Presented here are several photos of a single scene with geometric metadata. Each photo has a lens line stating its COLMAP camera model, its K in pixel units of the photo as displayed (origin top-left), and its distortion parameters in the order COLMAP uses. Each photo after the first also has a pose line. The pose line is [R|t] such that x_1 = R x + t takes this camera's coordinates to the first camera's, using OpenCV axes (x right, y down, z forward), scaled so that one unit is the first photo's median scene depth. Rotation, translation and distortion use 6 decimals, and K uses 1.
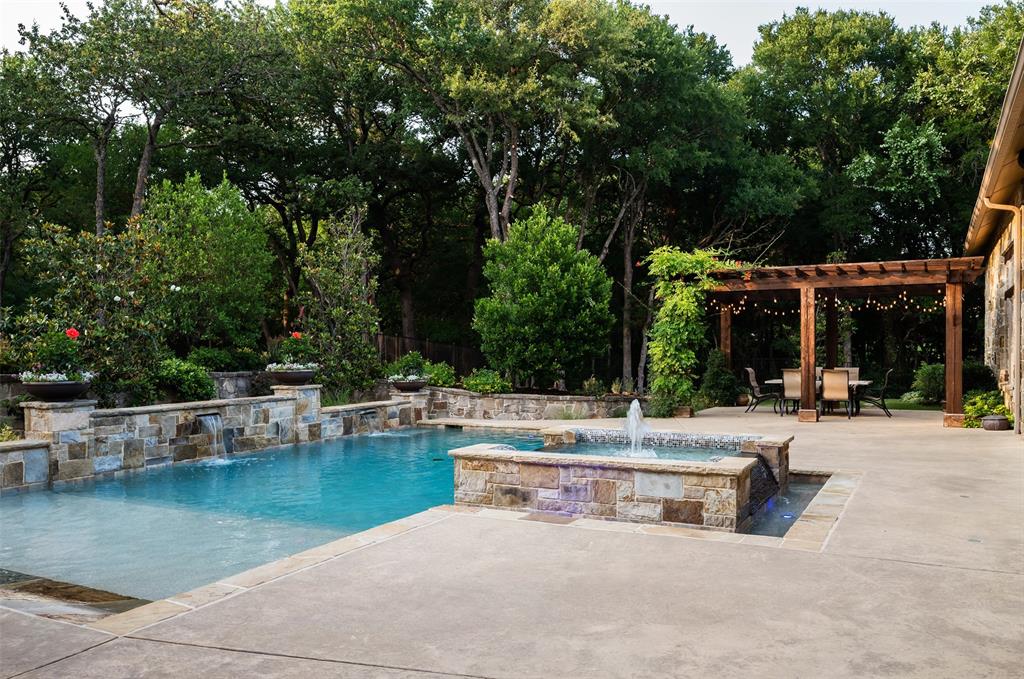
lens RADIAL K [[797.4, 0, 511.5], [0, 797.4, 354.0], [0, 0, 1]] dist [0.006987, 0.002378]
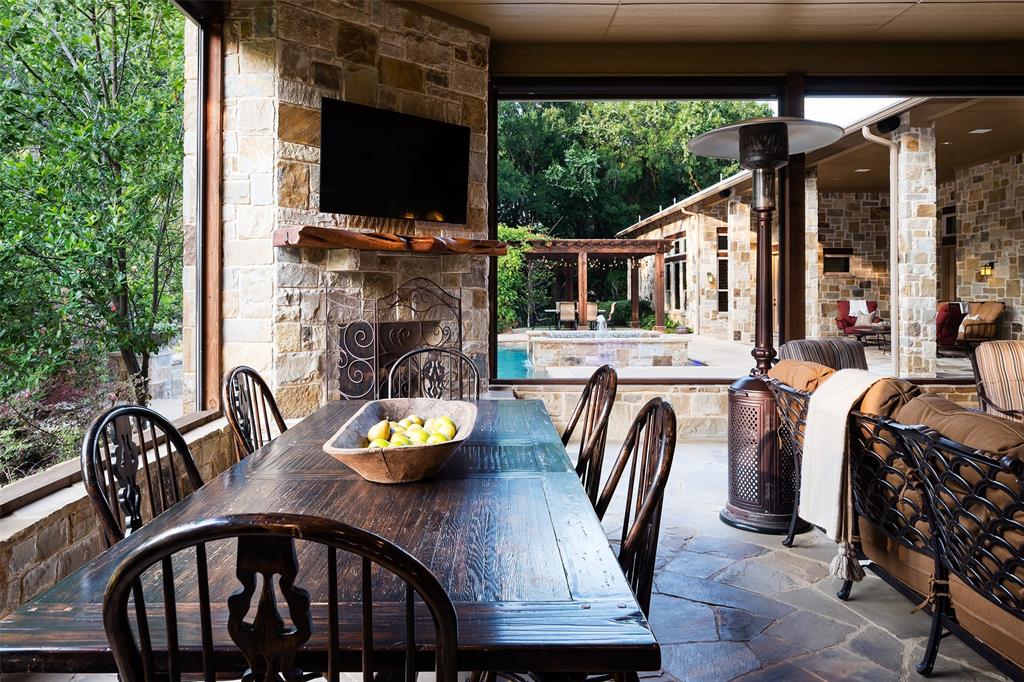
lens RADIAL K [[693.1, 0, 474.4], [0, 693.1, 287.8], [0, 0, 1]] dist [-0.000345, 0.000303]
pose [[0.897237, 0.007938, 0.441479, -0.429789], [0.001157, 0.999793, -0.020328, 0.017321], [-0.441549, 0.018749, 0.897041, -0.172391]]
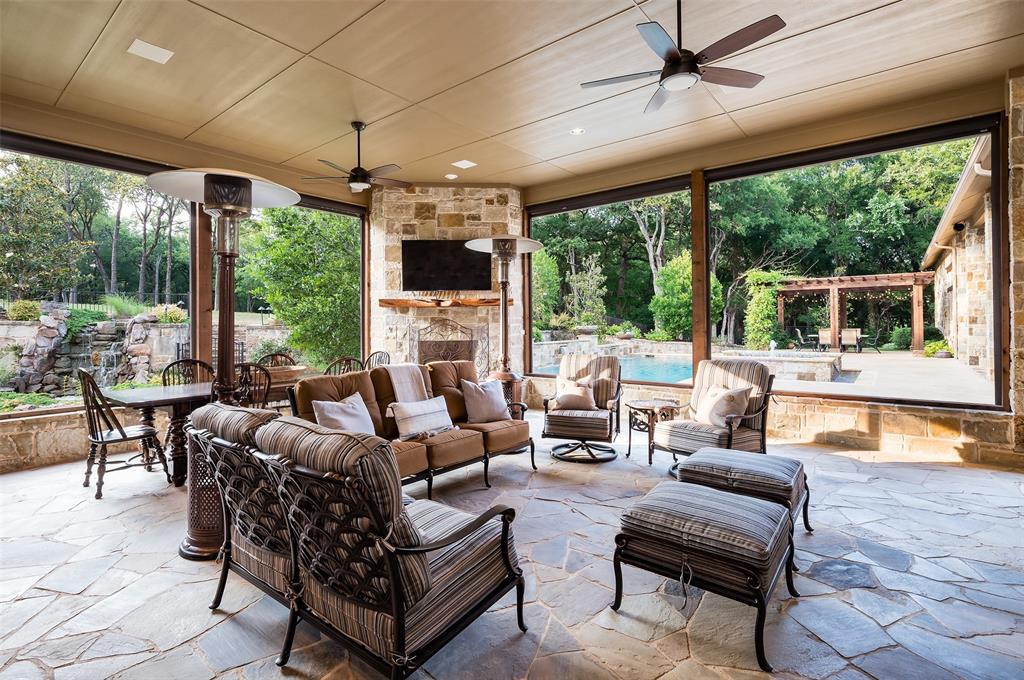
lens RADIAL K [[466.6, 0, 511.0], [0, 466.6, 320.9], [0, 0, 1]] dist [0.000111, -0.000120]
pose [[0.980144, -0.005056, -0.198224, -0.180502], [0.002022, 0.999878, -0.015505, 0.014939], [0.198278, 0.014796, 0.980034, -0.291651]]
